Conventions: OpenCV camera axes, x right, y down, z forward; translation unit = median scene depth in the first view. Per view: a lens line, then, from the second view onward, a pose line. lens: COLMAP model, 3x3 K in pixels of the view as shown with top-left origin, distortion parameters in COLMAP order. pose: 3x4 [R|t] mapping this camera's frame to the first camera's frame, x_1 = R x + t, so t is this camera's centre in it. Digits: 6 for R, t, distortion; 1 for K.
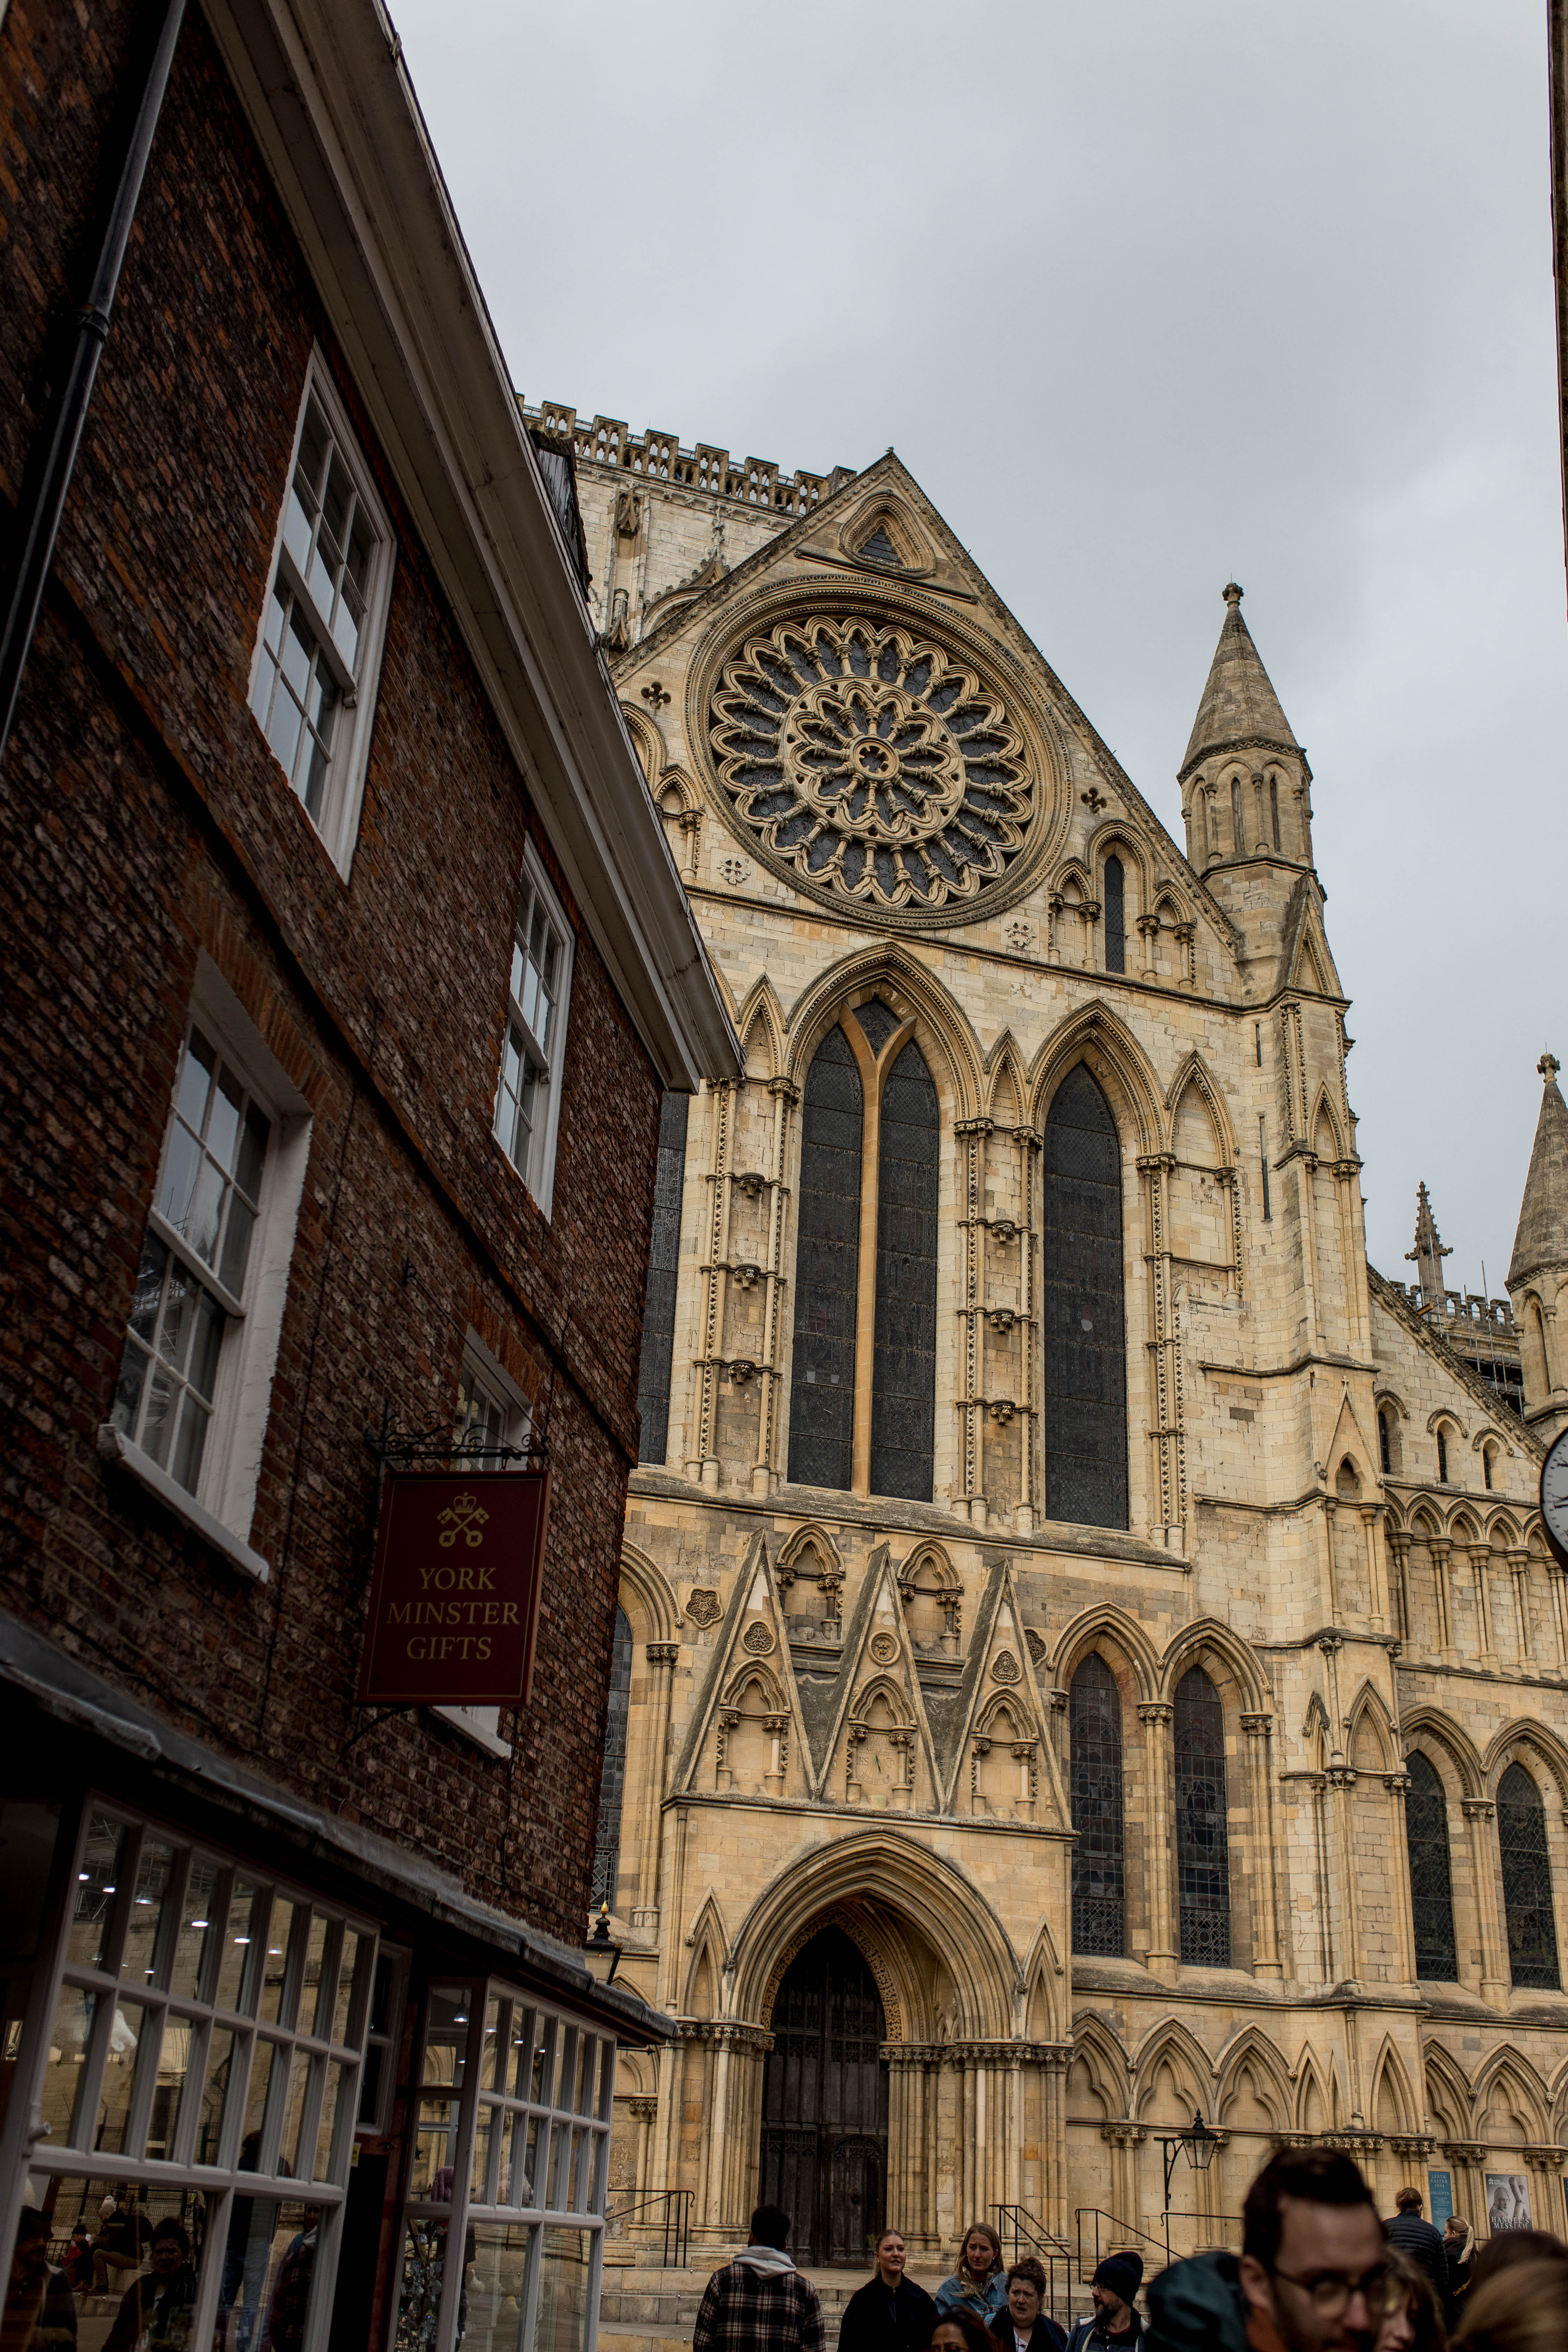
lens RADIAL K [[2289.1, 0, 785.6], [0, 2289.1, 1176.4], [0, 0, 1]] dist [0.005432, 0.000000]
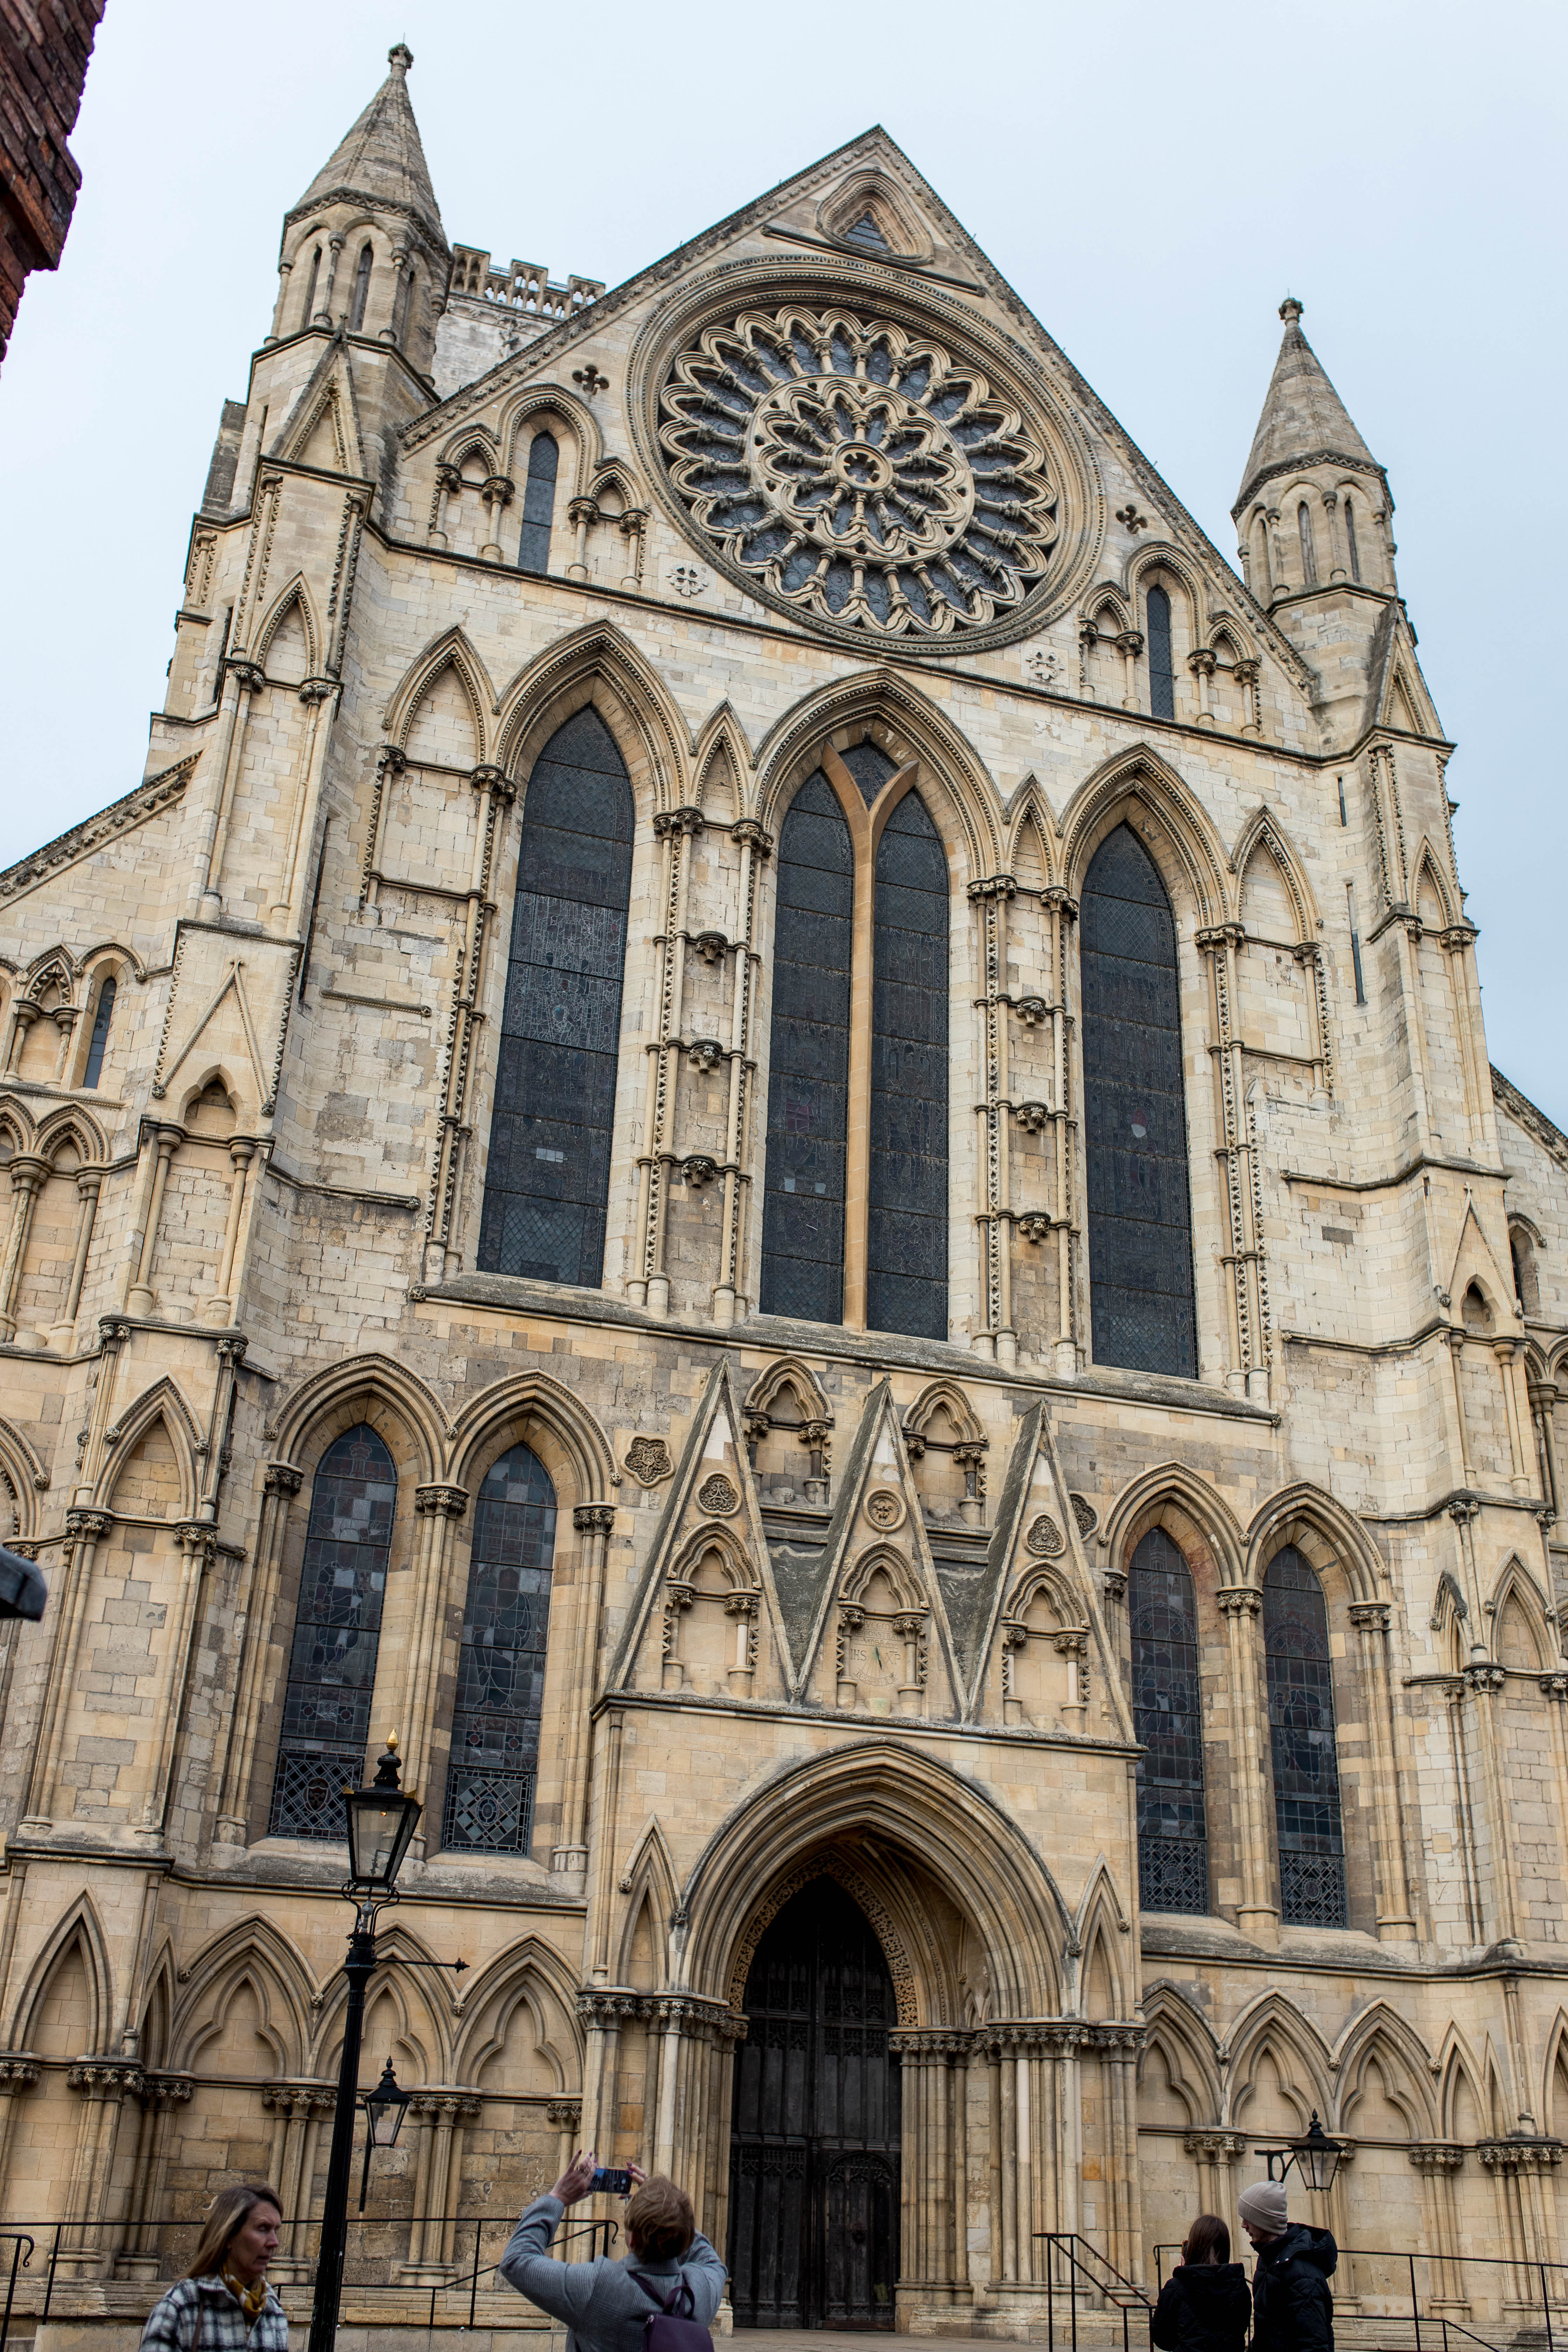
lens RADIAL K [[2289.1, 0, 785.3], [0, 2289.1, 1172.4], [0, 0, 1]] dist [0.005432, 0.000000]
pose [[0.999674, -0.019376, -0.016614, 0.022573], [0.018922, 0.999454, -0.027069, 0.103553], [0.017129, 0.026746, 0.999496, 0.211305]]
